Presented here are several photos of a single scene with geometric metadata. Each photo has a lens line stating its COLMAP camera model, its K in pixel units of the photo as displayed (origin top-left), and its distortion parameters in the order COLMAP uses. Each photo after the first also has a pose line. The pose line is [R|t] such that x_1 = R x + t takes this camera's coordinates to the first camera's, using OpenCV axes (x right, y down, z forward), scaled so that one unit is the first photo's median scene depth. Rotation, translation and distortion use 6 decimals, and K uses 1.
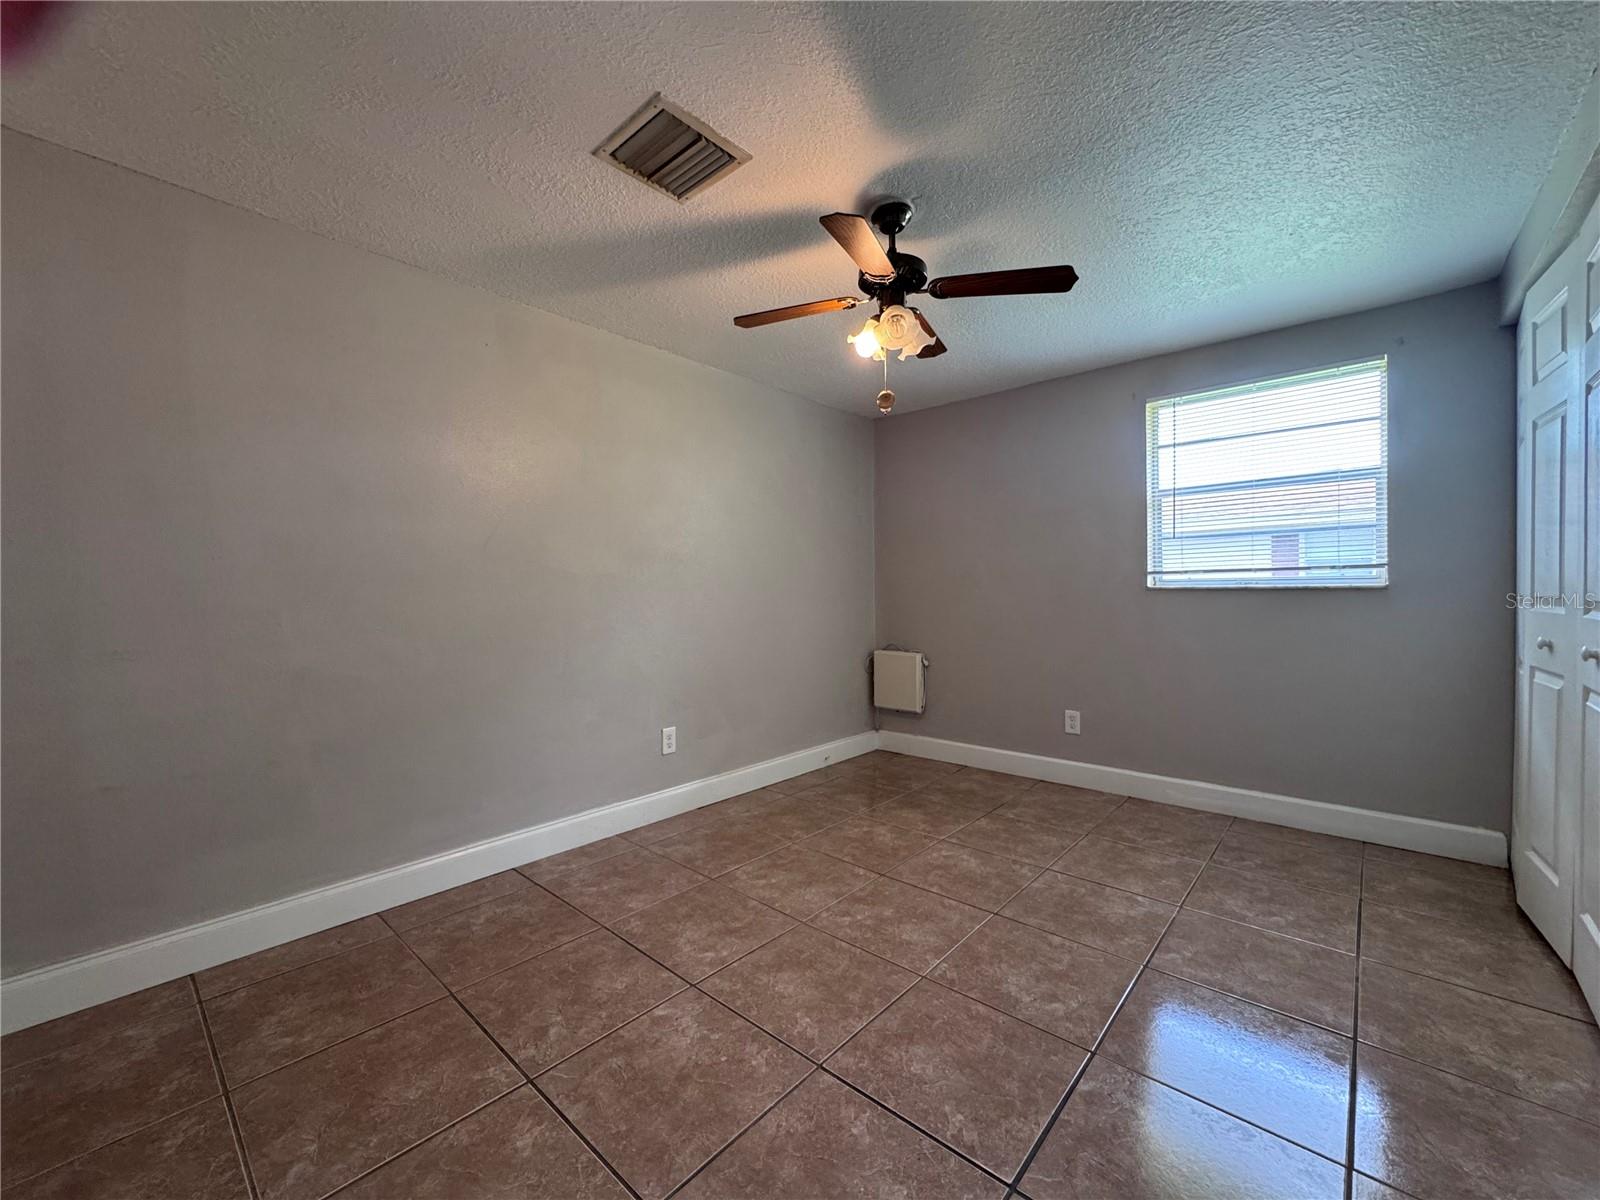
lens RADIAL K [[639.4, 0, 801.3], [0, 639.4, 595.2], [0, 0, 1]] dist [-0.002350, 0.000230]
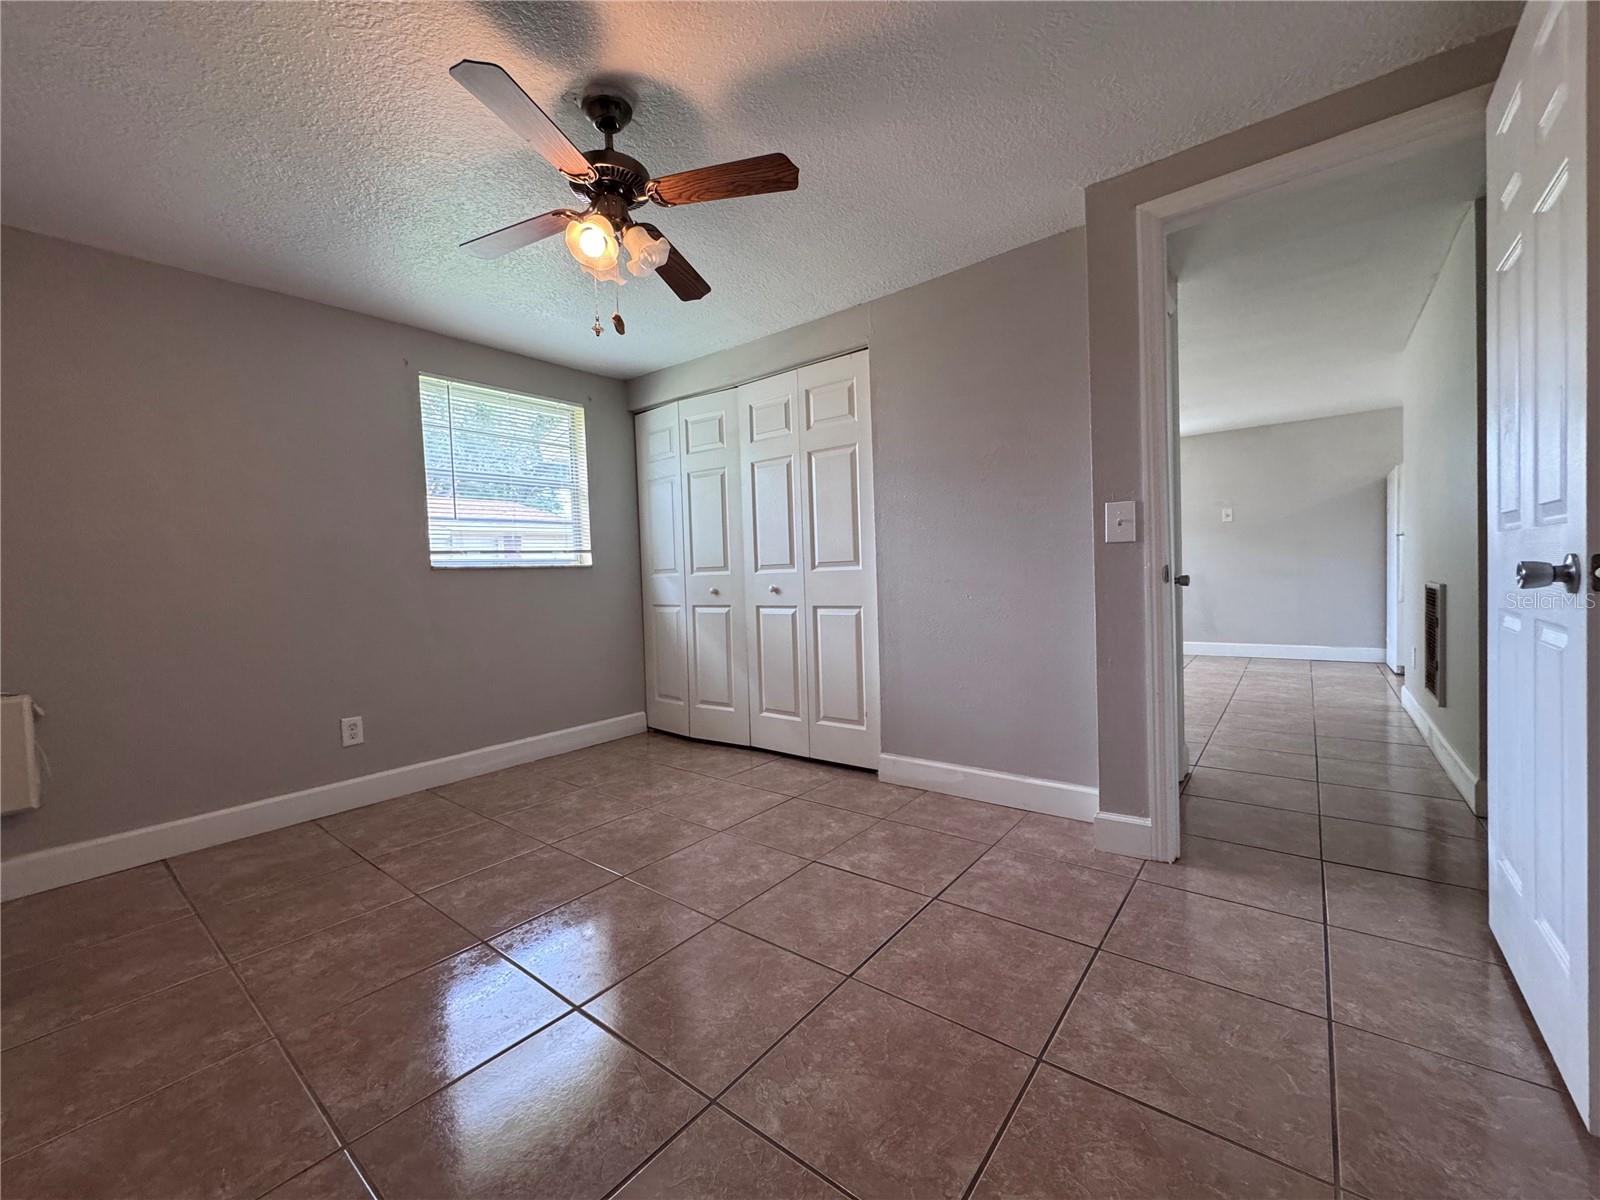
lens RADIAL K [[639.4, 0, 801.3], [0, 639.4, 595.2], [0, 0, 1]] dist [-0.002350, 0.000230]
pose [[-0.059826, -0.020825, 0.997992, -0.564341], [0.042483, 0.998823, 0.023390, 0.039201], [-0.997304, 0.043797, -0.058871, 0.616650]]
